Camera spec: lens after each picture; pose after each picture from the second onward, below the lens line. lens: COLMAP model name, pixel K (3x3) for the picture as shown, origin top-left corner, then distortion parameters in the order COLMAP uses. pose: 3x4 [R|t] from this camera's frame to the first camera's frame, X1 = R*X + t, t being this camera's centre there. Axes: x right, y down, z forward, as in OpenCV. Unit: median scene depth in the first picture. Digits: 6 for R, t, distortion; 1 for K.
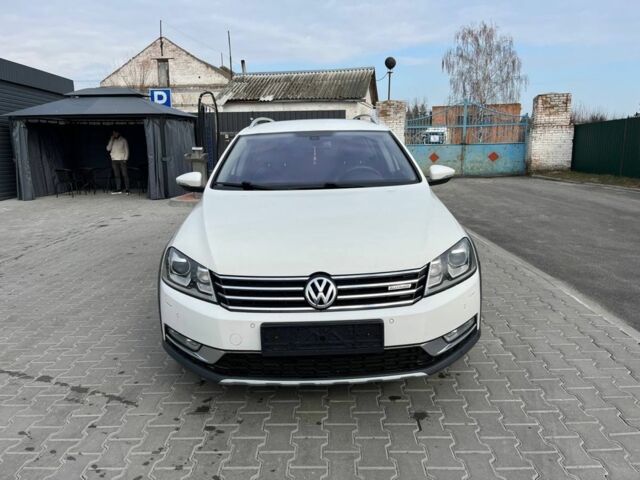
lens RADIAL K [[493.7, 0, 320.0], [0, 493.7, 240.0], [0, 0, 1]] dist [0.072683, -0.120249]
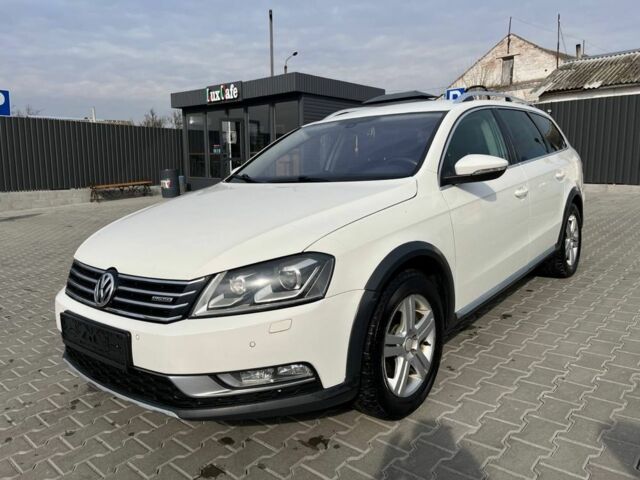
lens RADIAL K [[493.7, 0, 320.0], [0, 493.7, 240.0], [0, 0, 1]] dist [0.072683, -0.120249]
pose [[0.749195, 0.095167, -0.655477, 0.122983], [-0.099118, 0.994589, 0.031112, -0.007208], [0.654891, 0.041660, 0.754574, 0.077807]]
